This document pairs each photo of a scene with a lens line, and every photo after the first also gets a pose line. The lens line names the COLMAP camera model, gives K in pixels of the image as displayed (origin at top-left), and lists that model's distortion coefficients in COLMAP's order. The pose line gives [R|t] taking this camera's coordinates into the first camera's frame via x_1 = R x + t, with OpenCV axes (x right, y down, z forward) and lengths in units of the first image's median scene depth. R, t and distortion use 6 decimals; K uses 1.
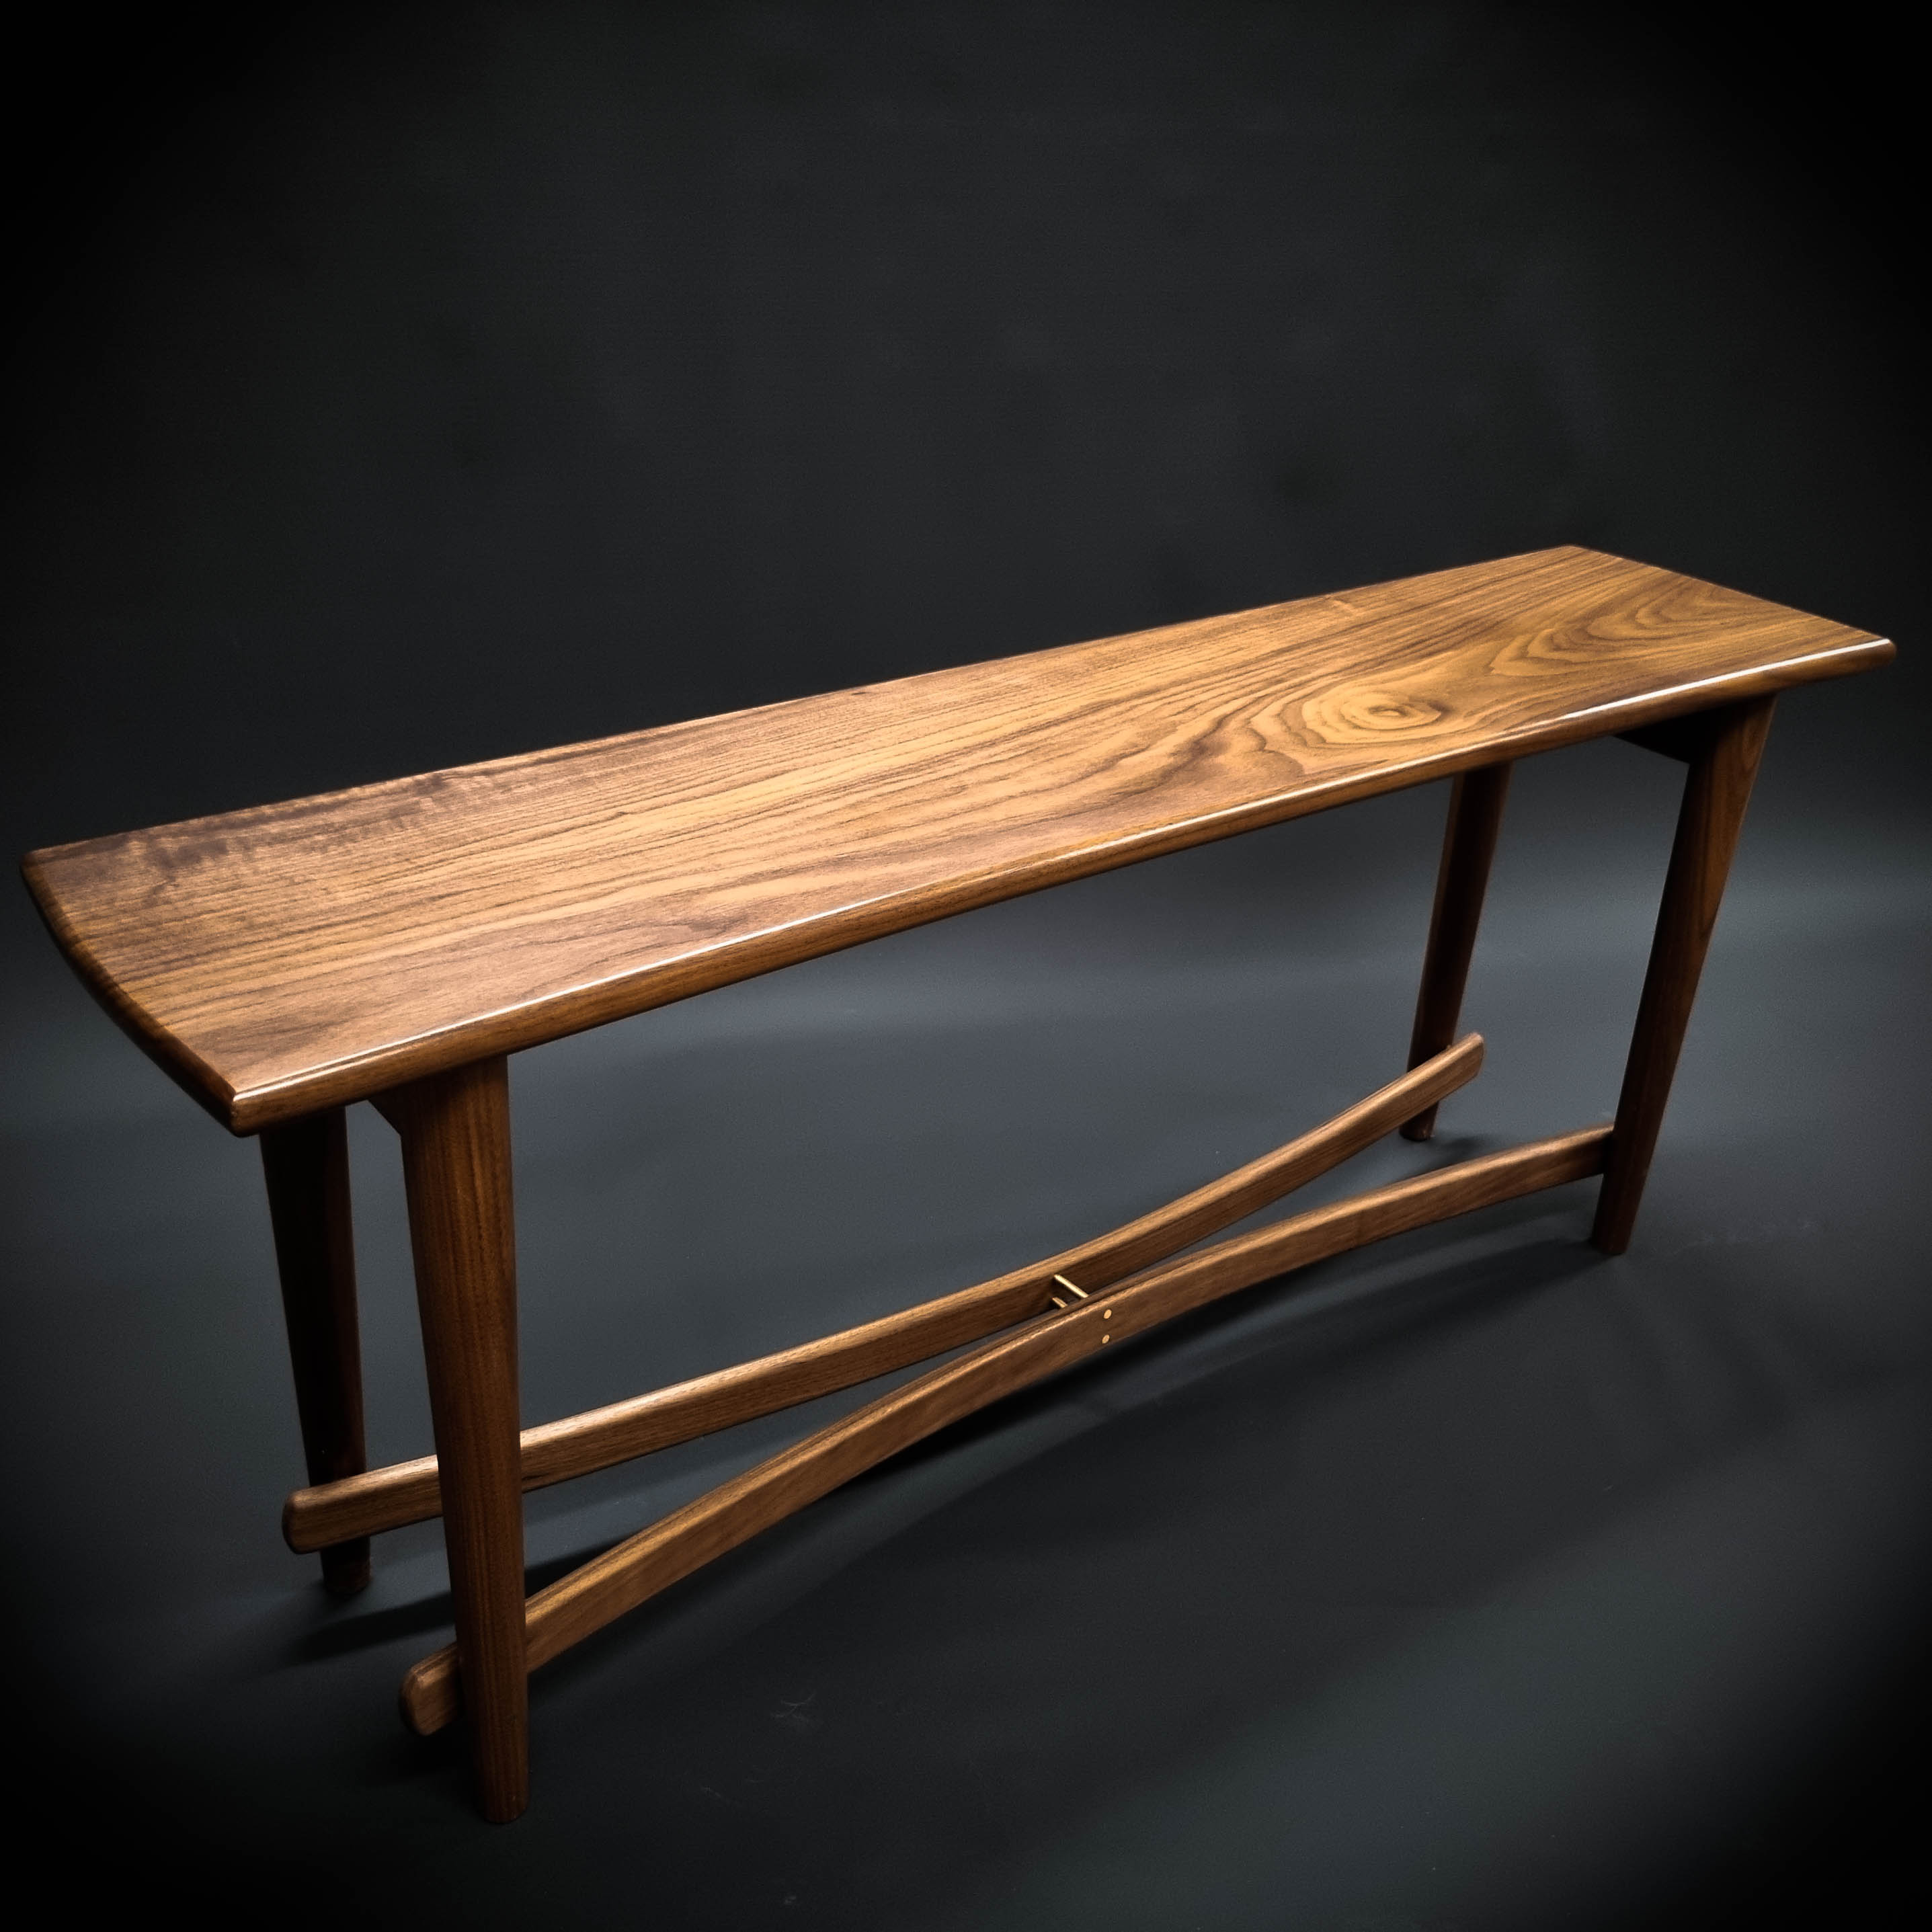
lens RADIAL K [[2035.3, 0, 921.0], [0, 2035.3, 960.4], [0, 0, 1]] dist [0.025014, 0.016615]
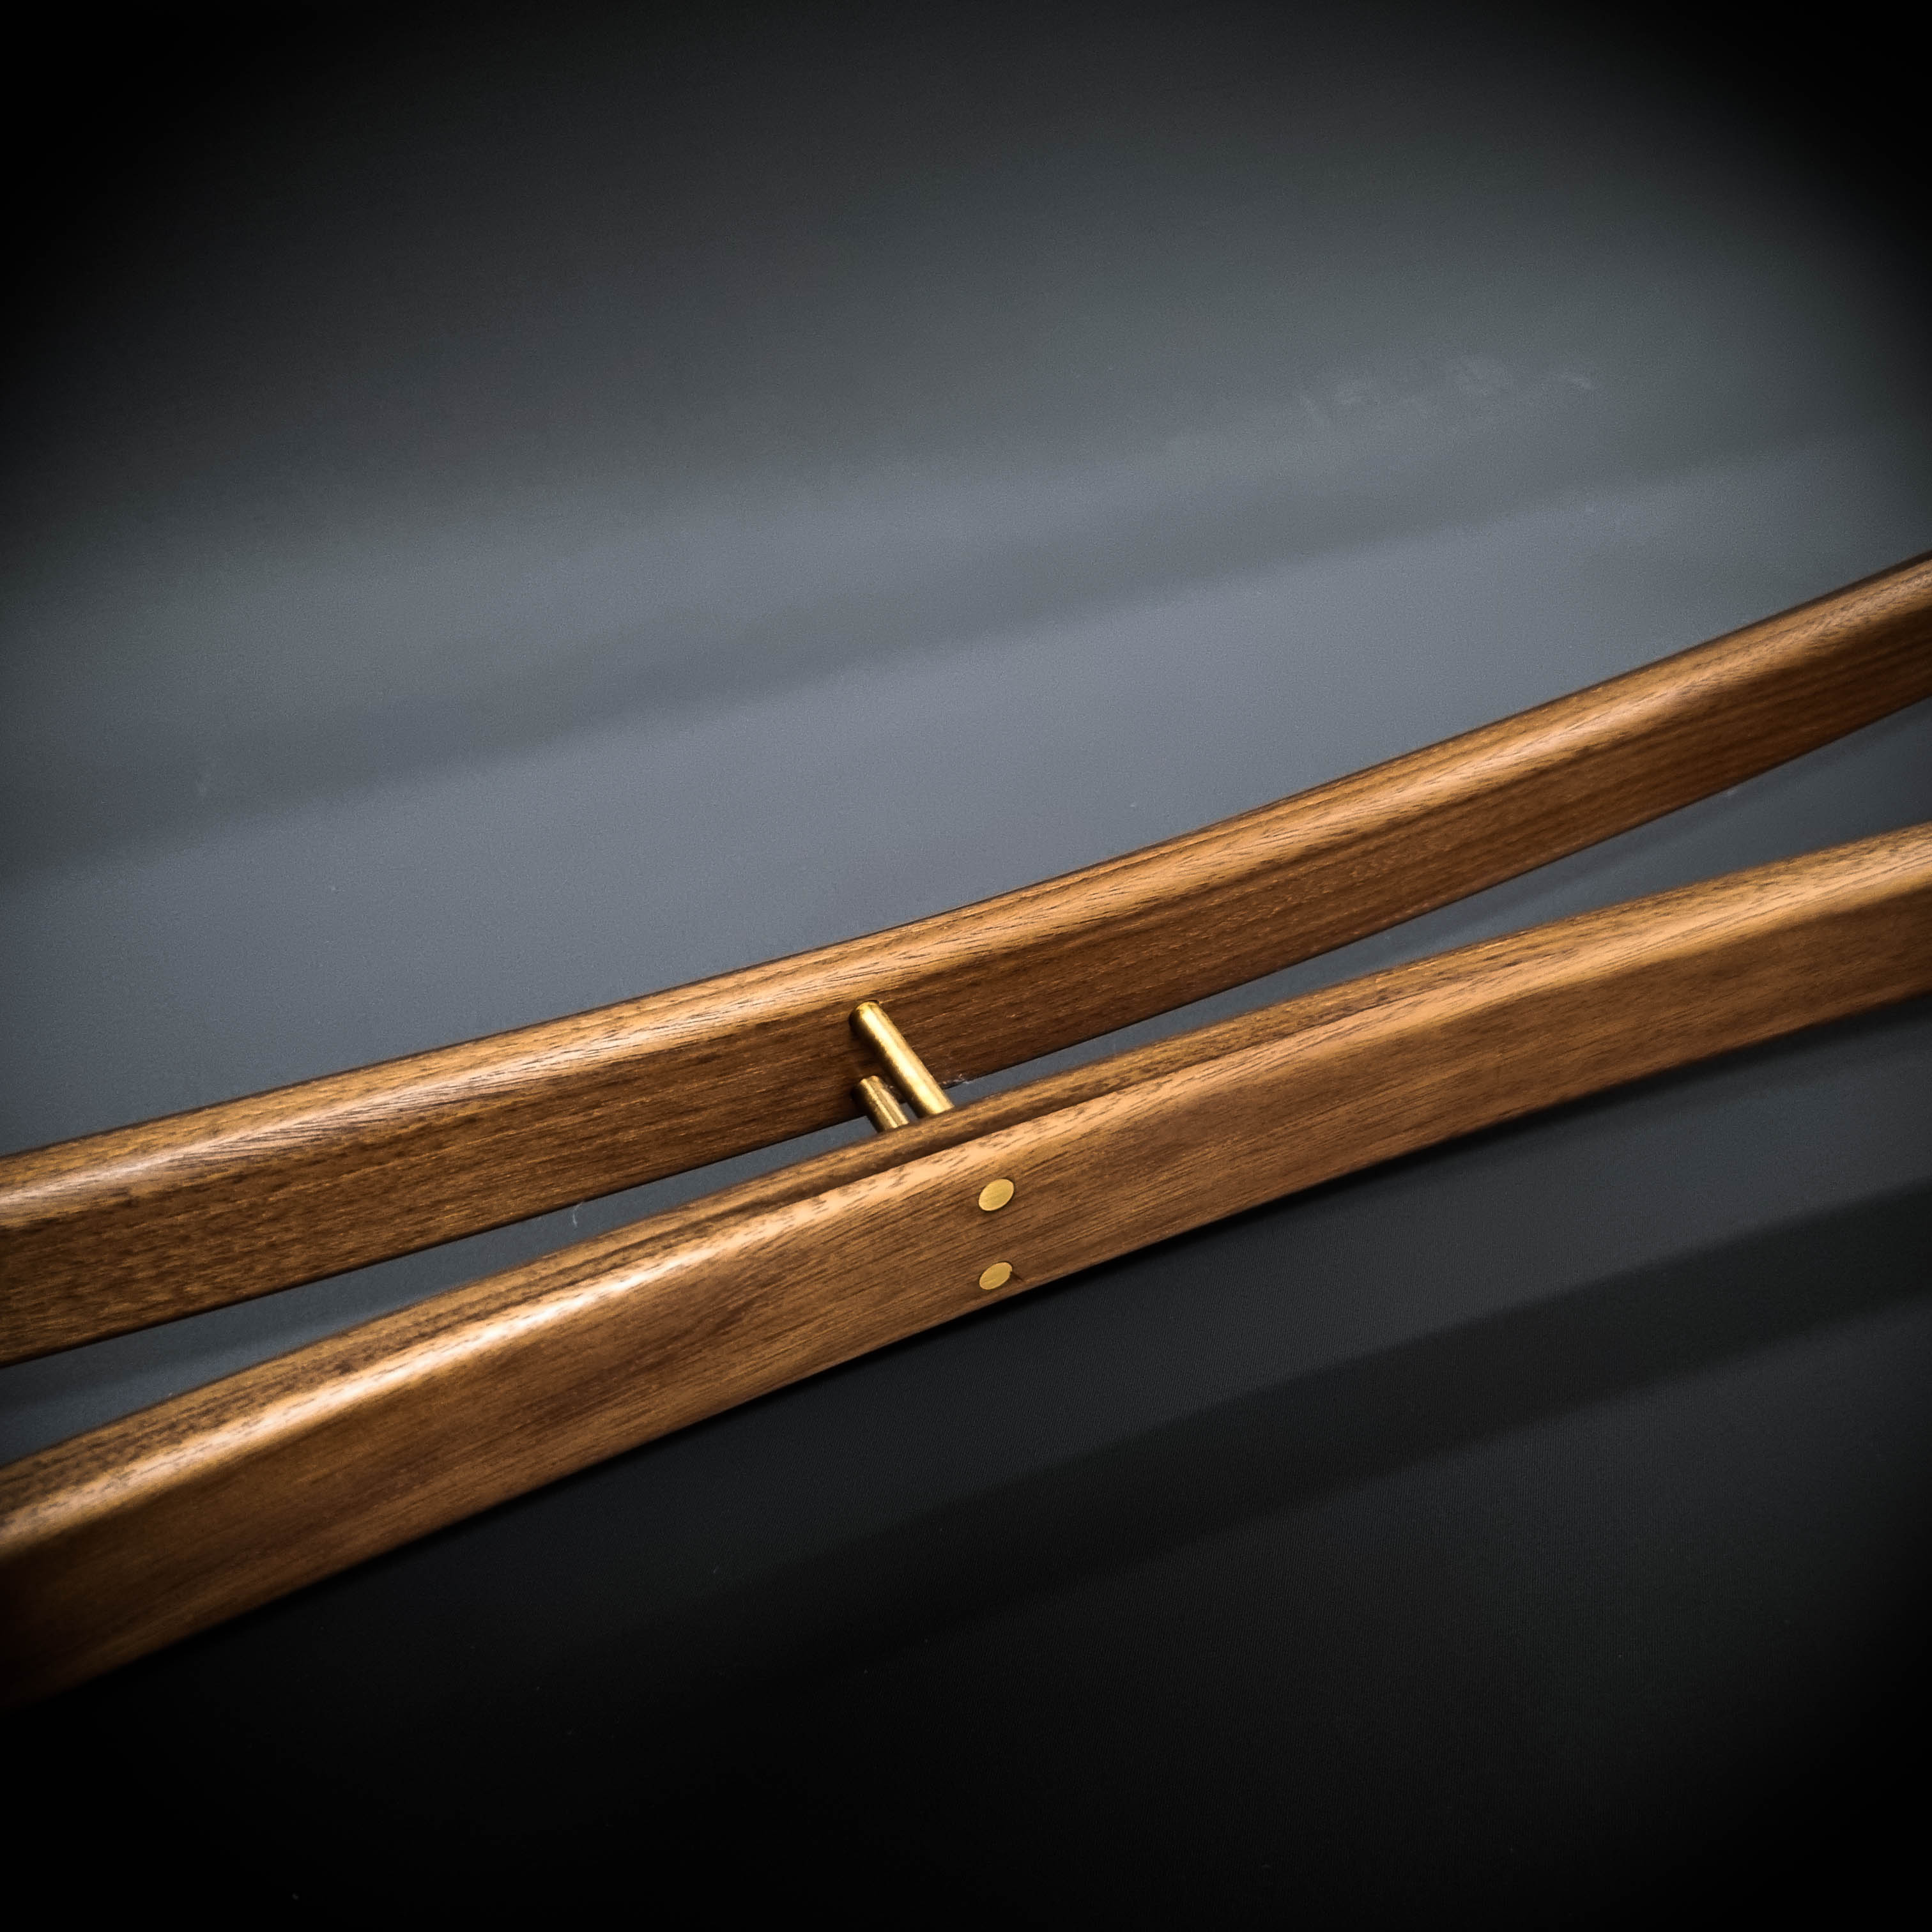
lens RADIAL K [[1953.8, 0, 966.0], [0, 1953.8, 966.0], [0, 0, 1]] dist [0.021838, 0.002560]
pose [[0.980732, 0.095327, -0.170520, 0.126500], [-0.050927, 0.967438, 0.247933, 0.085980], [0.188603, -0.234472, 0.953652, 0.772642]]
